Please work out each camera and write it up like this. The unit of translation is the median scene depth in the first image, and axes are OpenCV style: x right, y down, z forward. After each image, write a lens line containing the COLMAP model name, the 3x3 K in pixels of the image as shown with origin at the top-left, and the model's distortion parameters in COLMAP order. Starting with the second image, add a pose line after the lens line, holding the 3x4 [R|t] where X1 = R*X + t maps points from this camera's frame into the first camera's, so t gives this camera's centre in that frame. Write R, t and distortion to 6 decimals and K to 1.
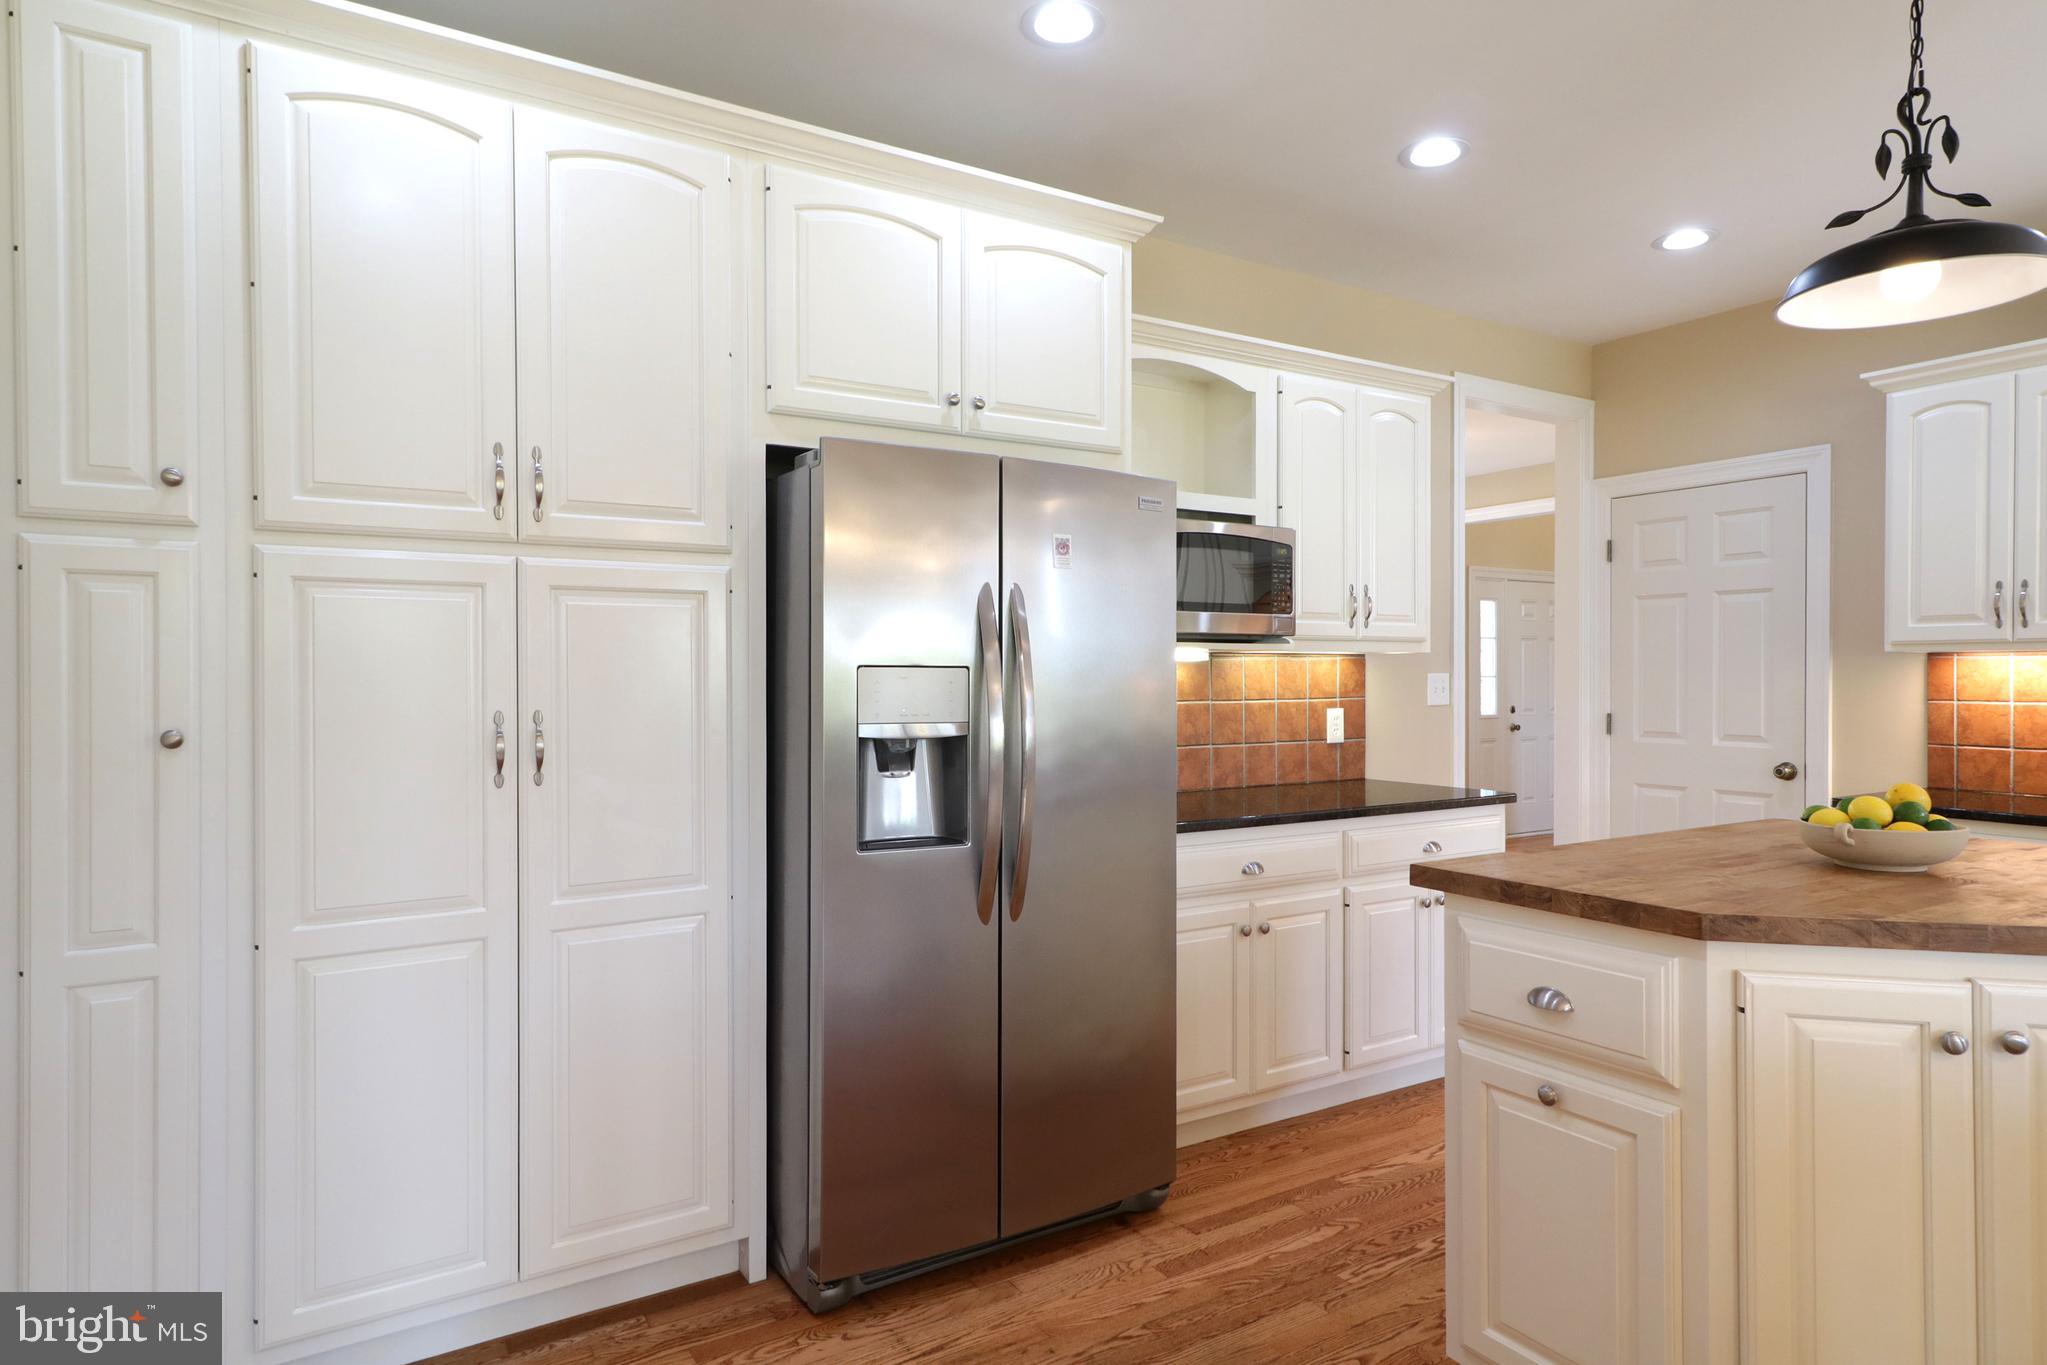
lens RADIAL K [[1162.9, 0, 1036.9], [0, 1162.9, 678.6], [0, 0, 1]] dist [0.004863, 0.008588]
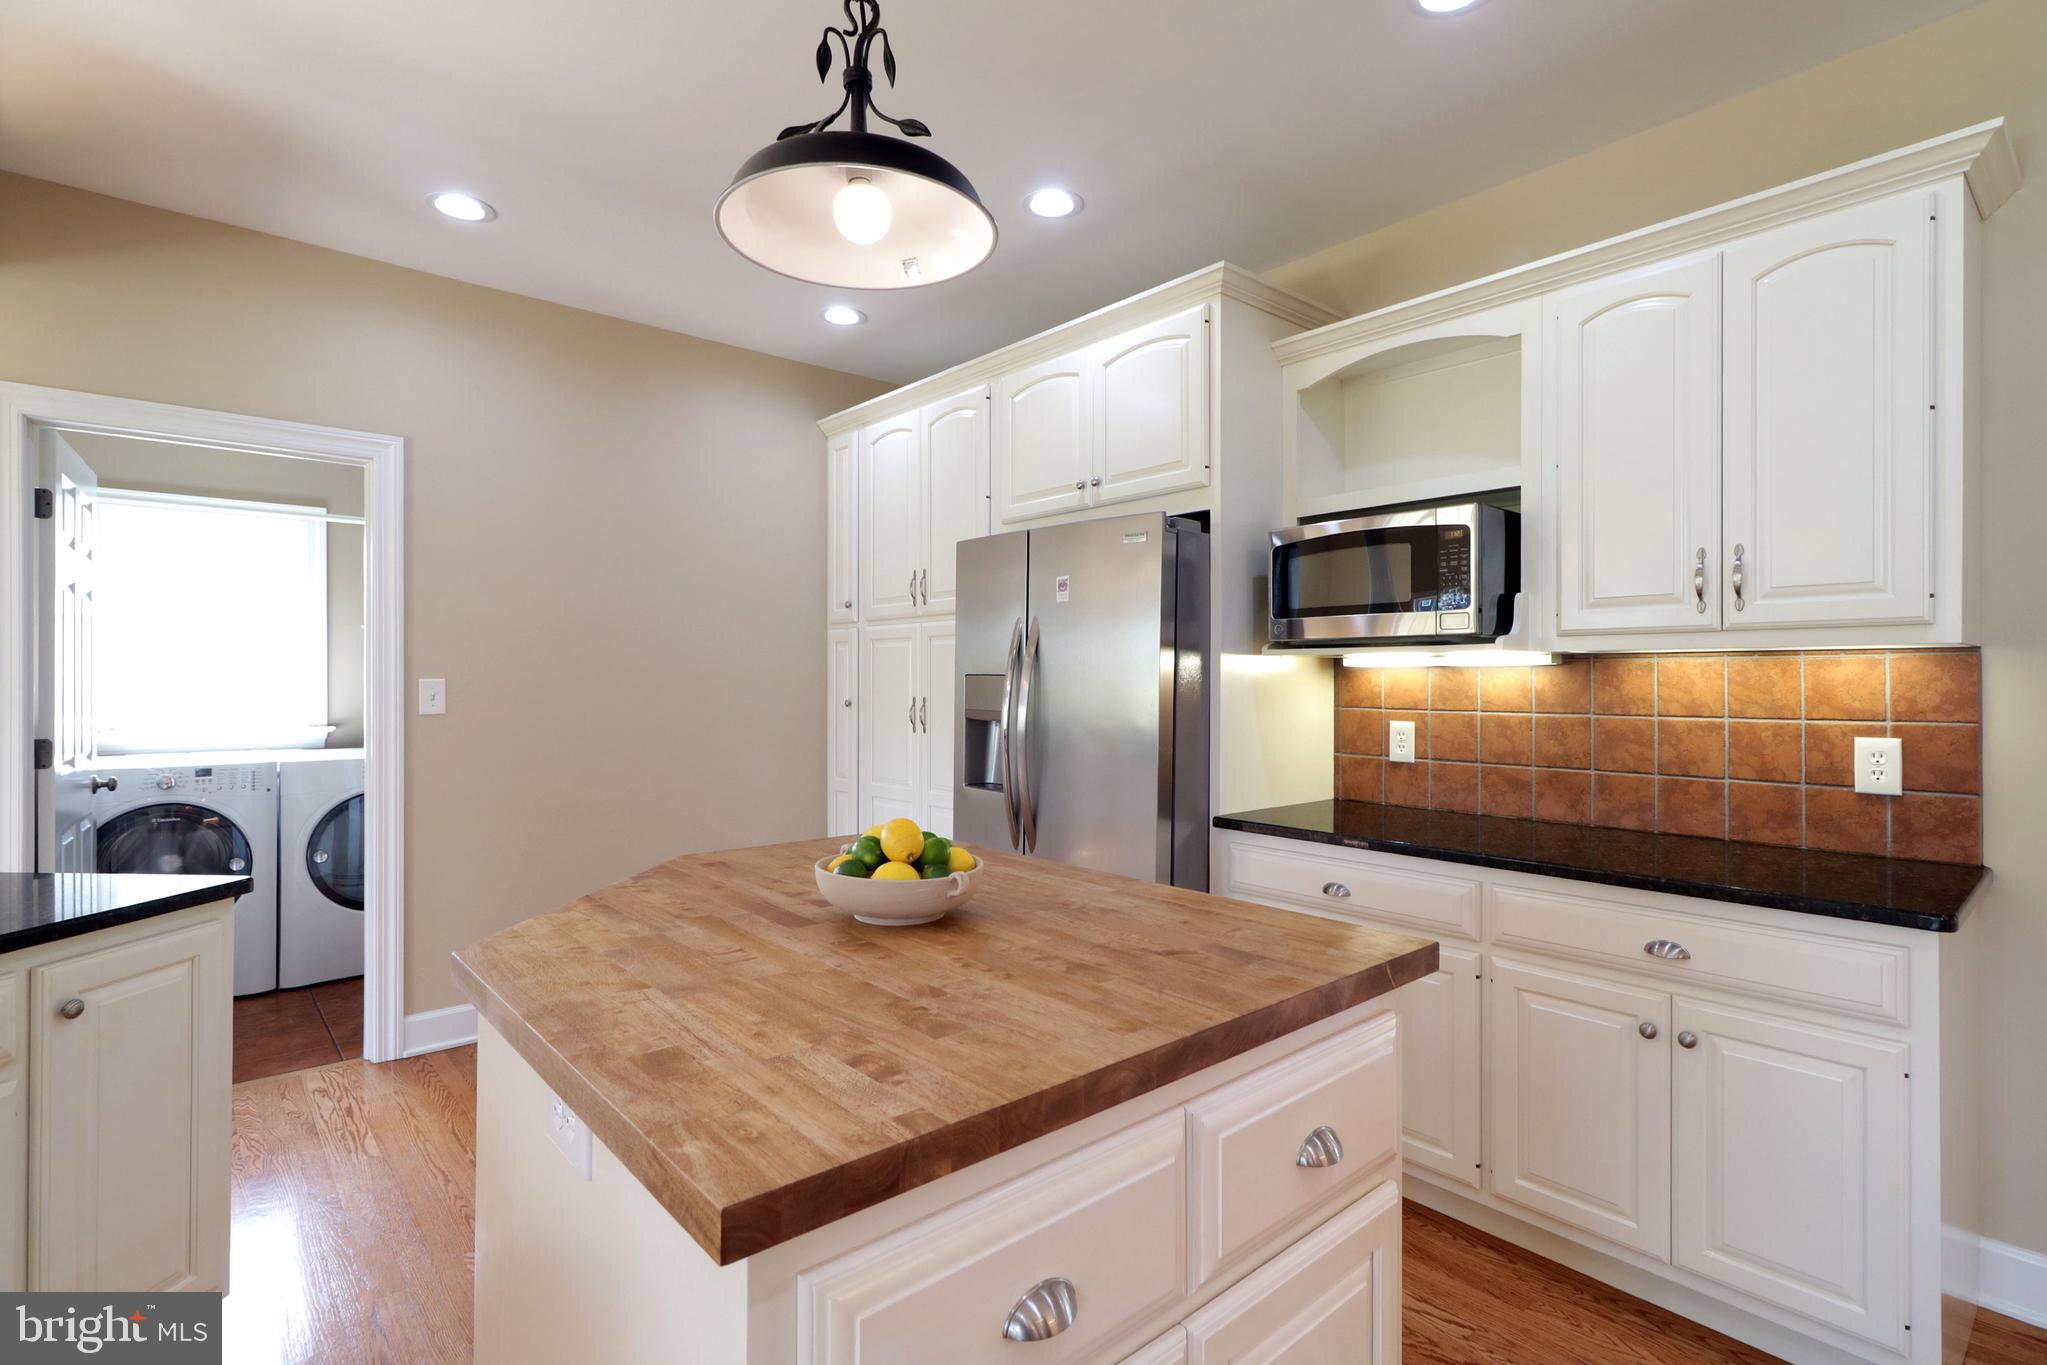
lens RADIAL K [[974.5, 0, 1036.2], [0, 974.5, 678.4], [0, 0, 1]] dist [0.001049, 0.003569]
pose [[0.174865, 0.001093, -0.984592, 0.761291], [-0.004564, 0.999990, 0.000299, -0.004296], [0.984582, 0.004441, 0.174869, 0.524488]]
